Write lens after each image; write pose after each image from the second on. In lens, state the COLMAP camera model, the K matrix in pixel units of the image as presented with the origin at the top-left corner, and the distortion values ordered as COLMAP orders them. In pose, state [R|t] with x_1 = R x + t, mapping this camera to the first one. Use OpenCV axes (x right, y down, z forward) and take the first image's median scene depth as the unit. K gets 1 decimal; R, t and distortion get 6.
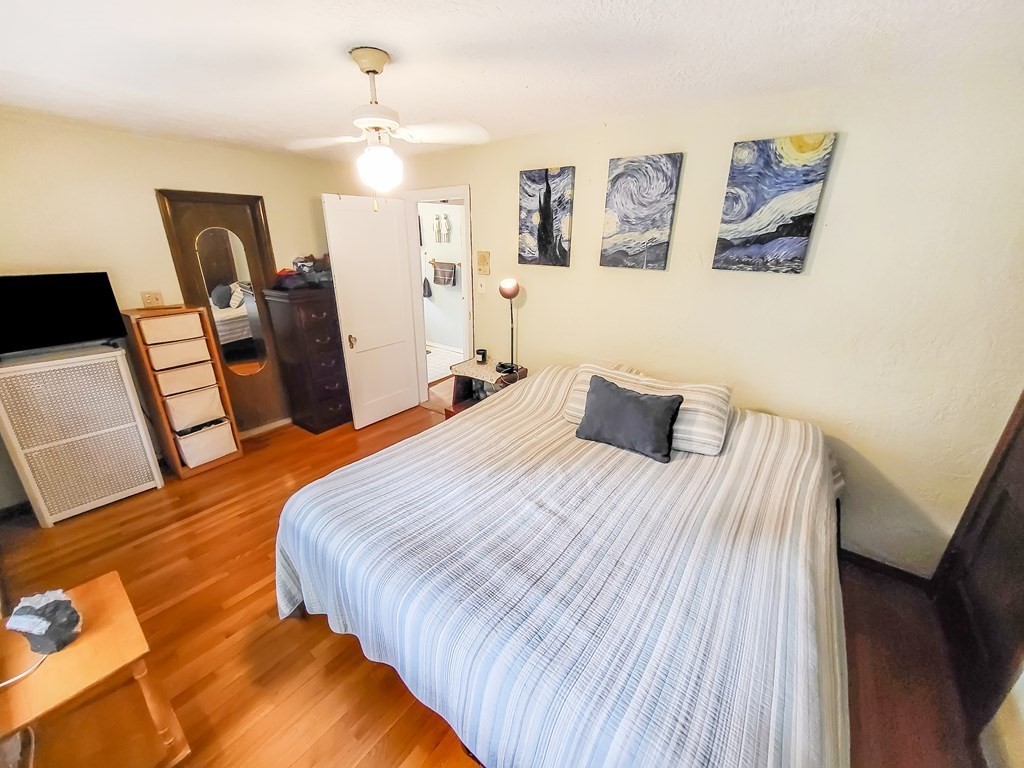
lens RADIAL K [[404.2, 0, 504.5], [0, 404.2, 384.0], [0, 0, 1]] dist [-0.002448, -0.002162]
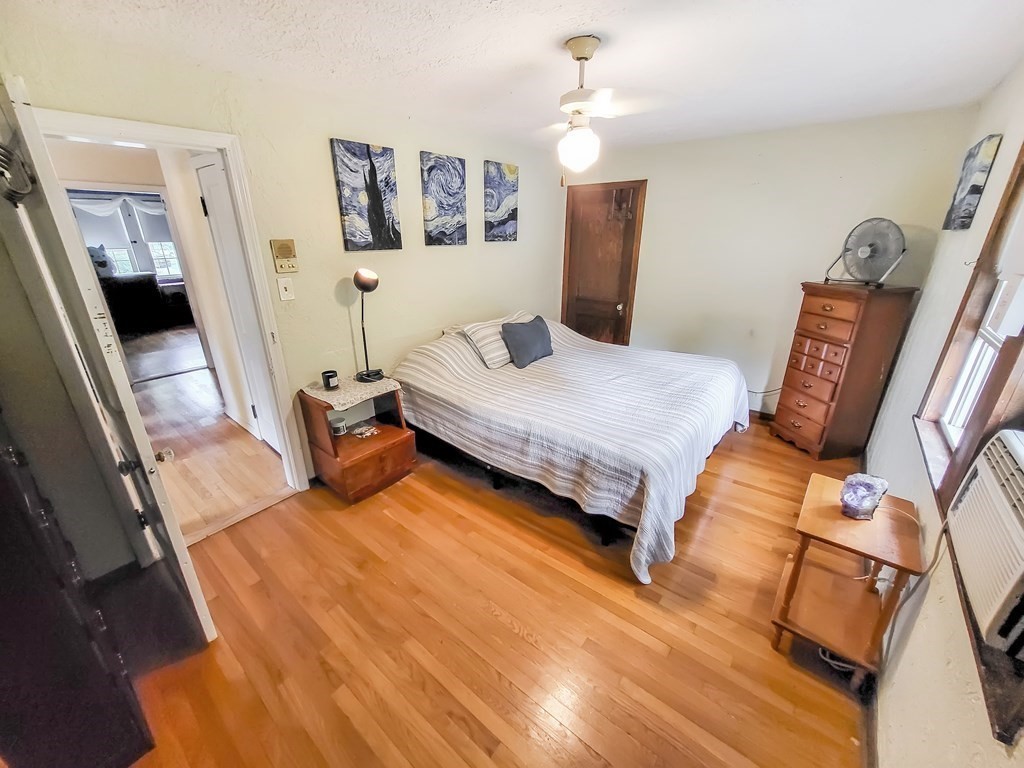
lens RADIAL K [[404.2, 0, 510.4], [0, 404.2, 382.3], [0, 0, 1]] dist [-0.002448, -0.002162]
pose [[0.023456, -0.357251, 0.933714, -0.964985], [0.348950, 0.878155, 0.327227, -0.249686], [-0.936848, 0.318145, 0.145261, 0.752240]]
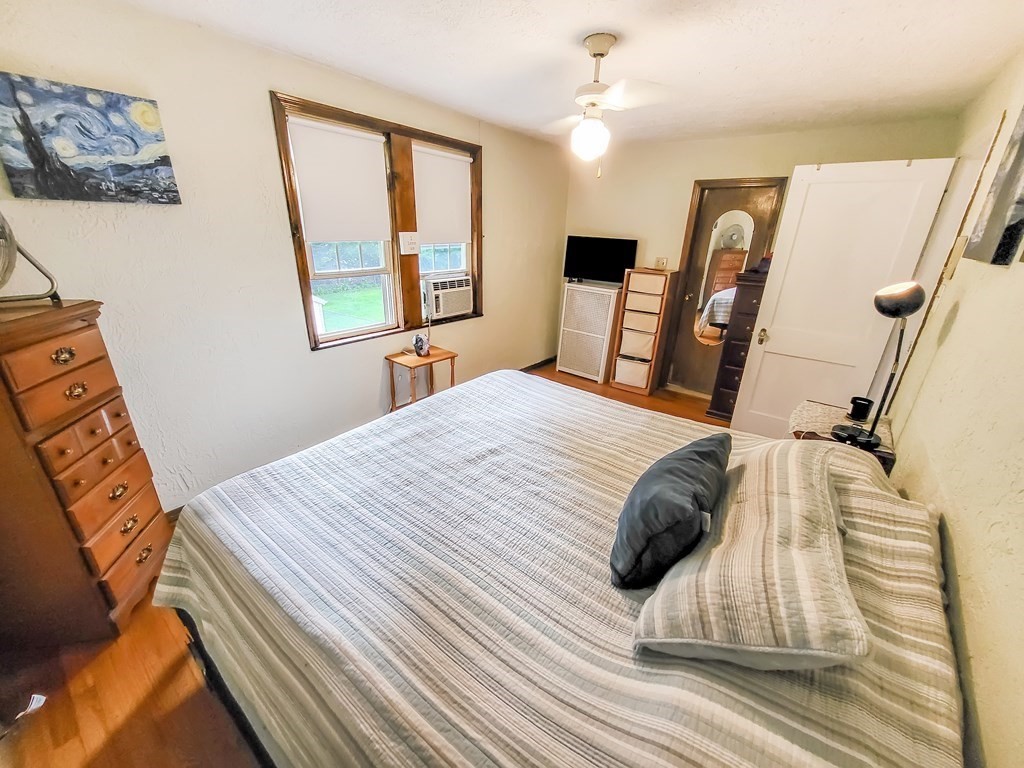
lens RADIAL K [[404.2, 0, 511.0], [0, 404.2, 391.4], [0, 0, 1]] dist [-0.002448, -0.002162]
pose [[-0.003945, 0.375495, -0.926816, 0.645264], [-0.378619, 0.857262, 0.348927, -0.138075], [0.925544, 0.352286, 0.138788, 0.545618]]
